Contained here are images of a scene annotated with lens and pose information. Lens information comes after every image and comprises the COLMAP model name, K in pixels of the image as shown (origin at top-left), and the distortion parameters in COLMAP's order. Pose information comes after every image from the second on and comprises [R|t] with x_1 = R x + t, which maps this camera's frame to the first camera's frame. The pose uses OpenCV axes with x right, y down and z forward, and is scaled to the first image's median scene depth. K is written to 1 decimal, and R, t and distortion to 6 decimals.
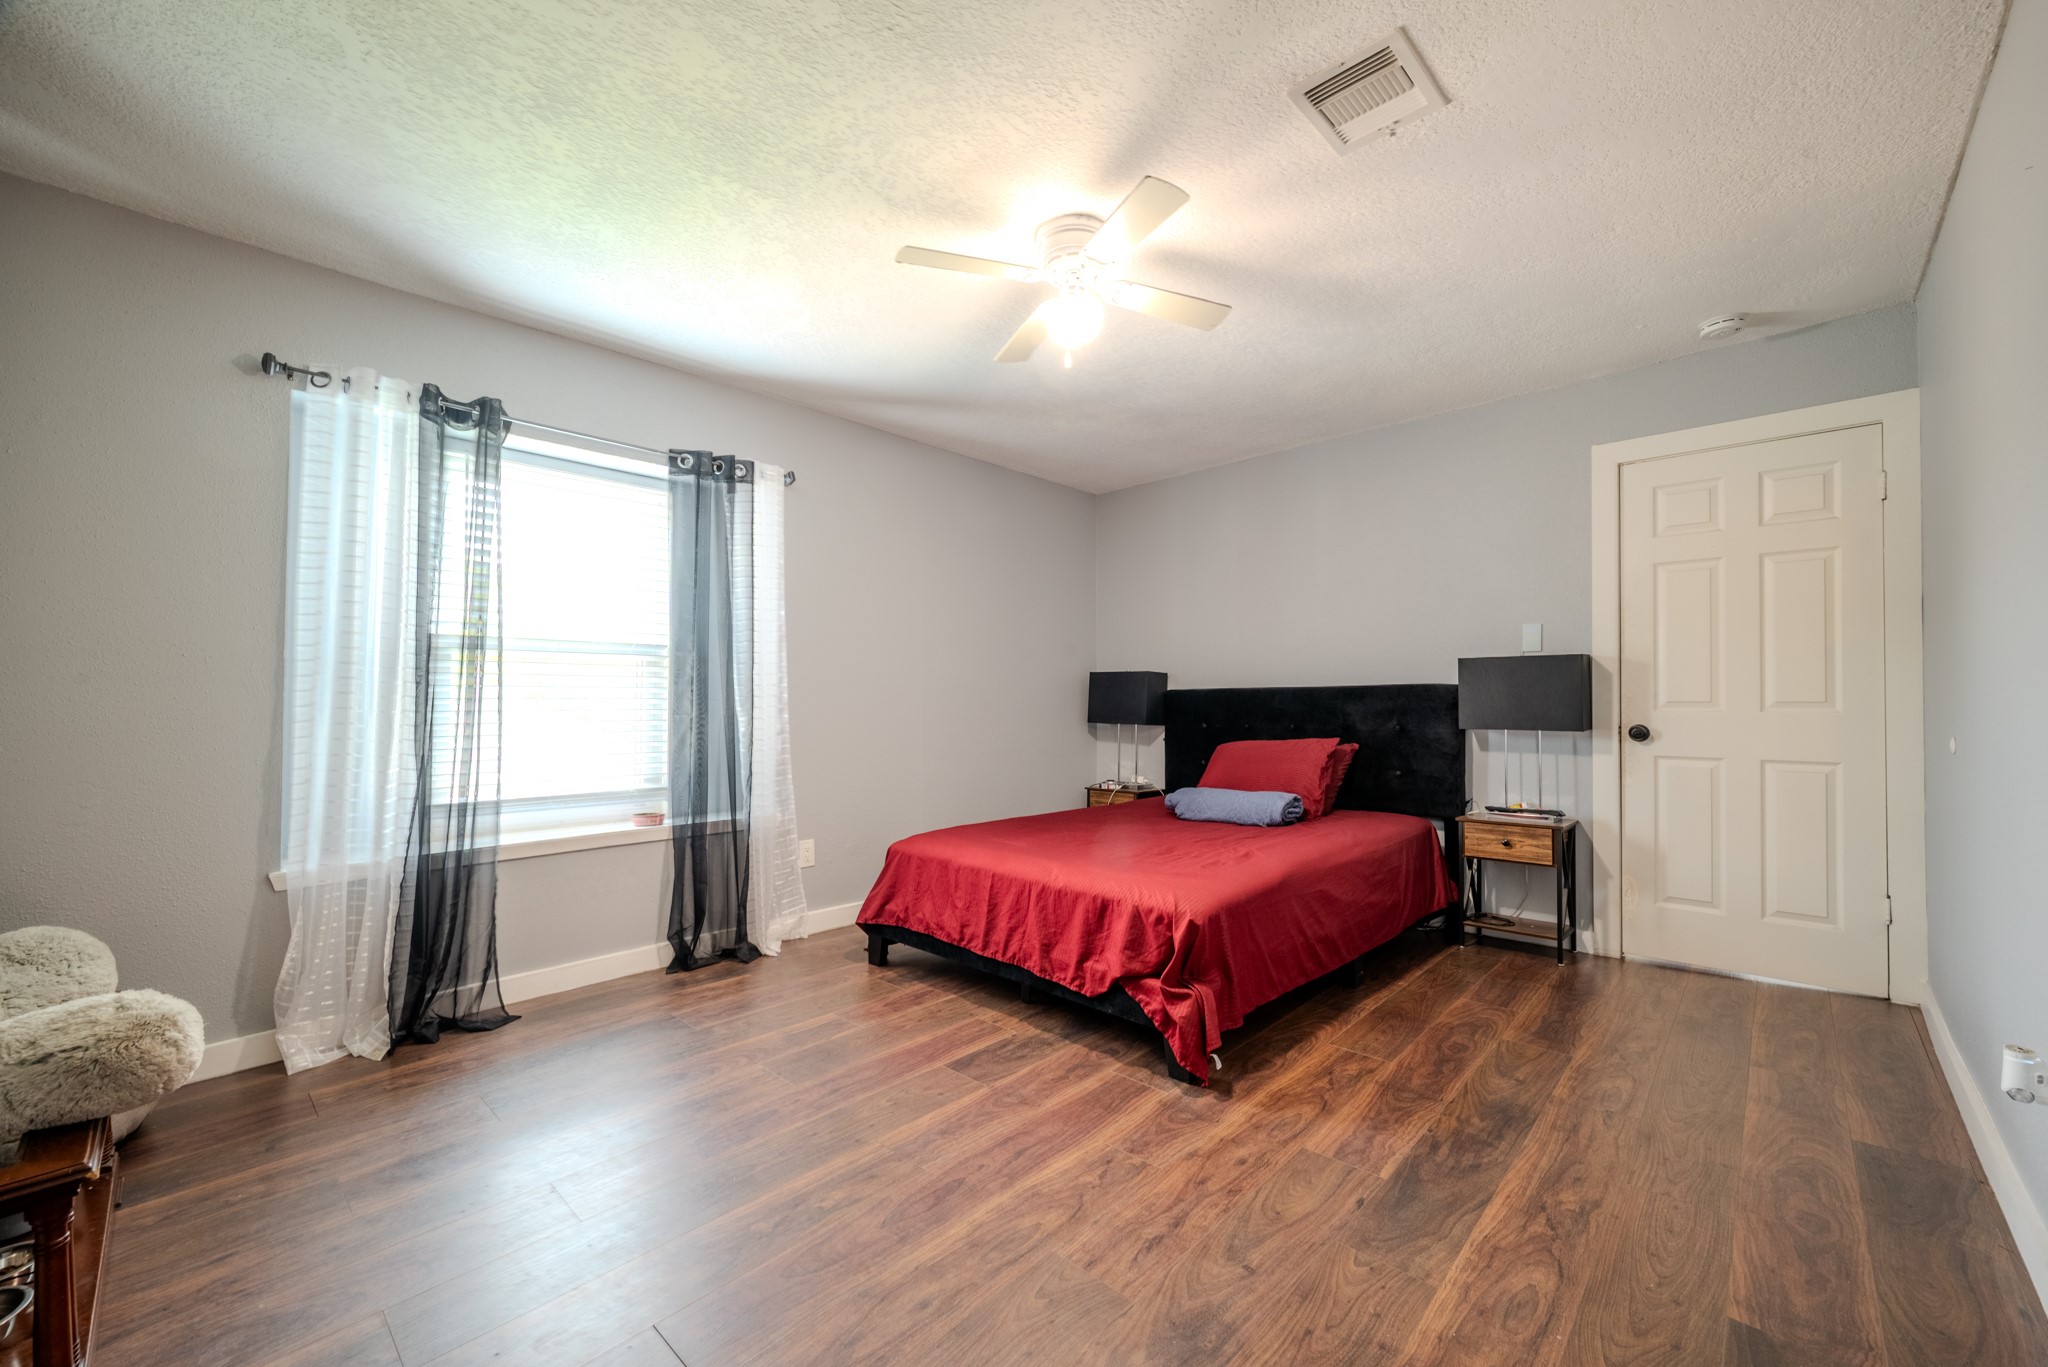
lens RADIAL K [[808.8, 0, 1036.7], [0, 808.8, 690.1], [0, 0, 1]] dist [0.001775, 0.000483]
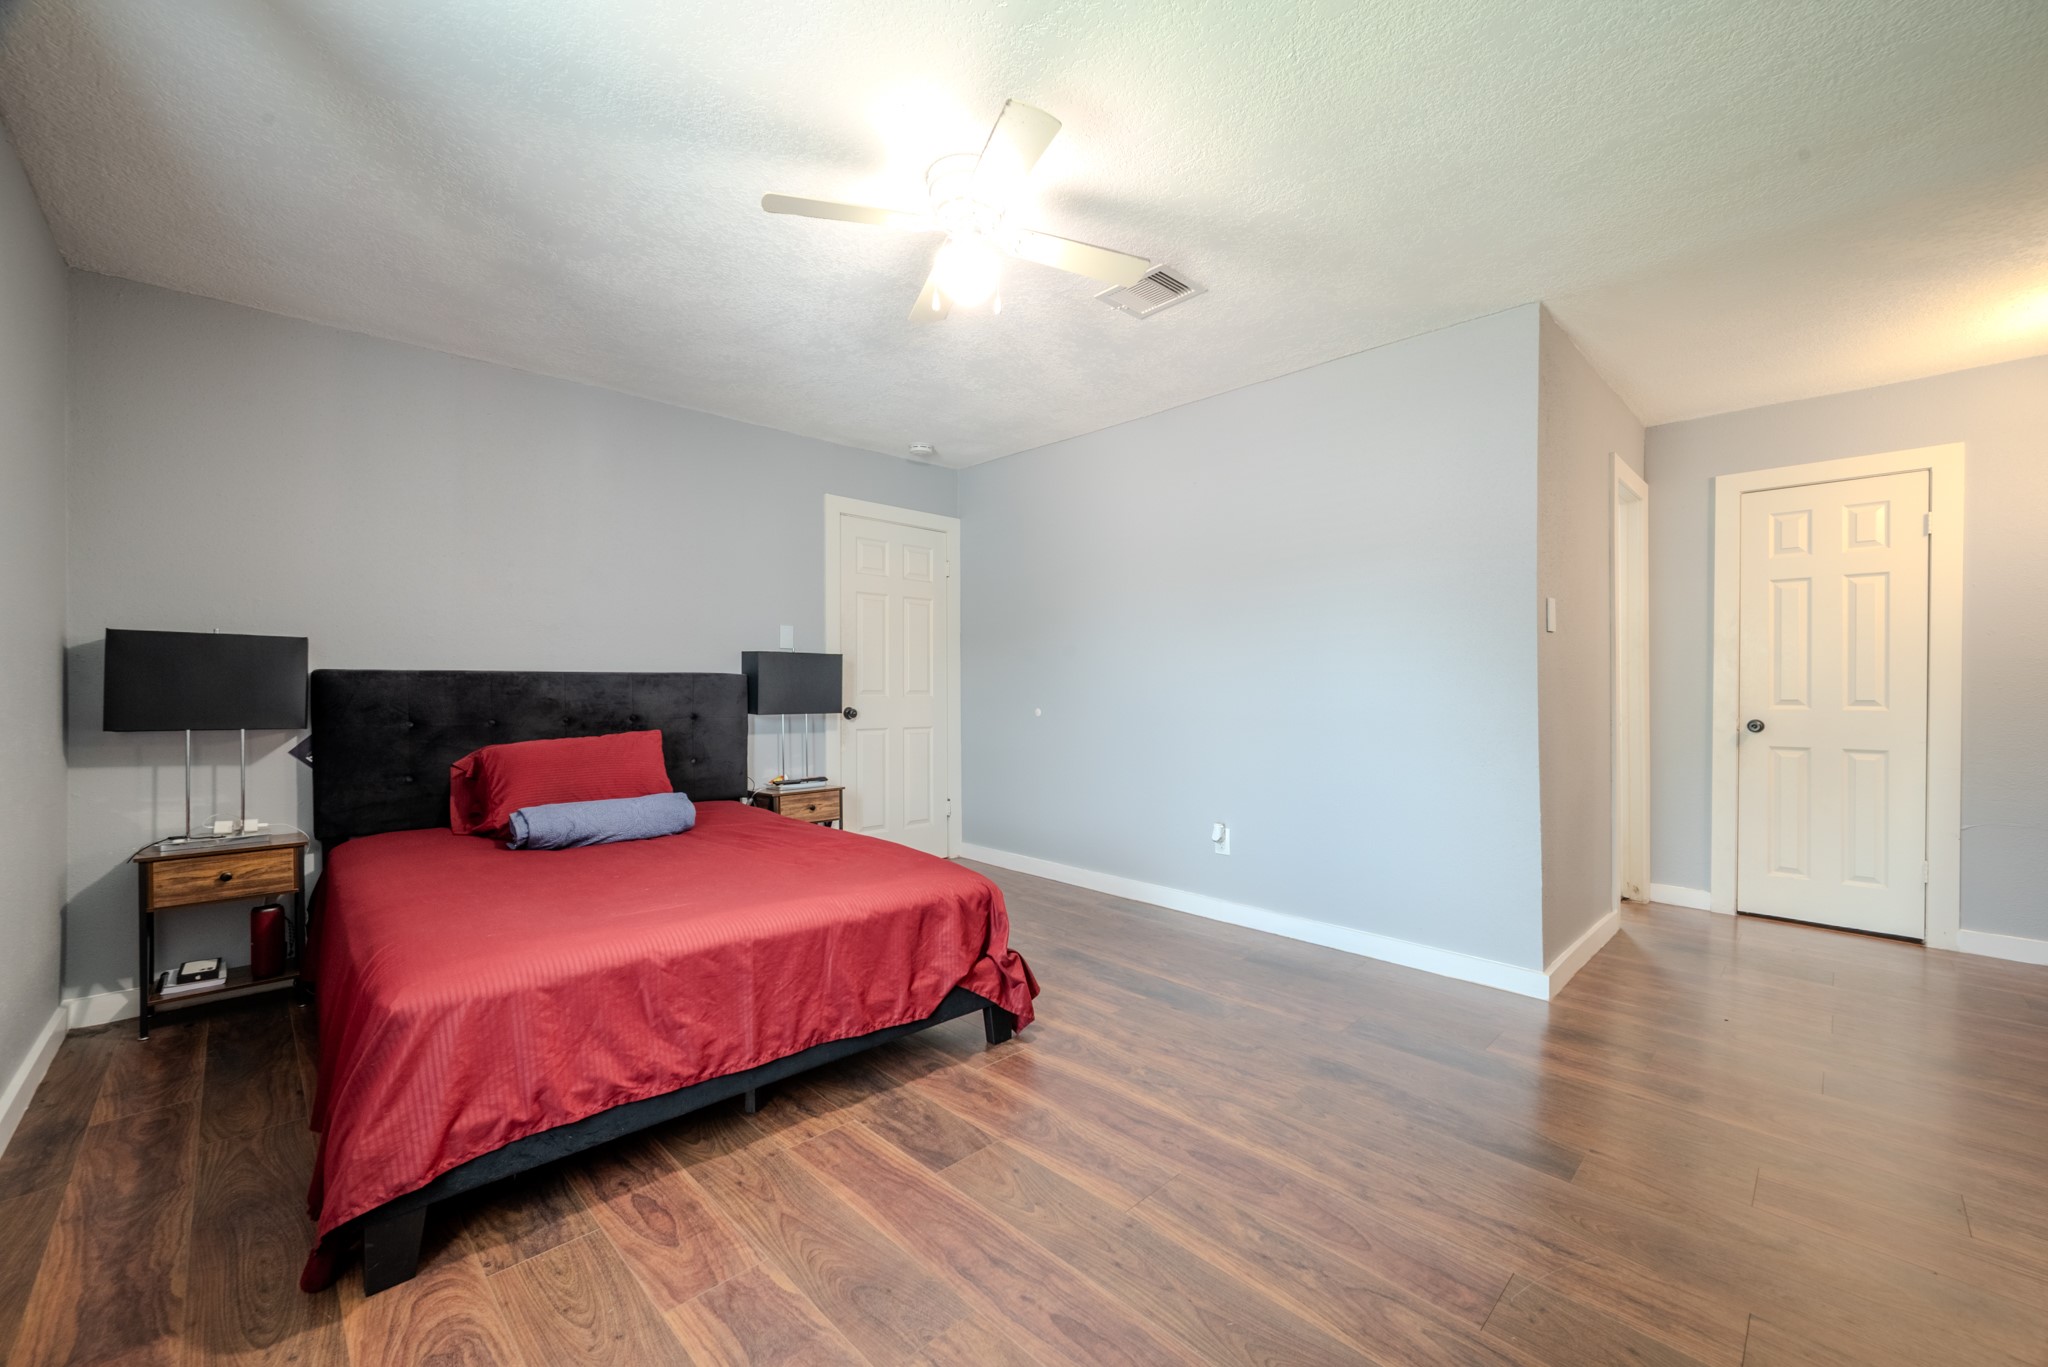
lens RADIAL K [[808.8, 0, 1036.6], [0, 808.8, 687.7], [0, 0, 1]] dist [0.001775, 0.000483]
pose [[0.046005, 0.005810, 0.998924, -0.736986], [-0.017959, 0.999826, -0.004988, 0.013030], [-0.998780, -0.017710, 0.046102, 0.749441]]
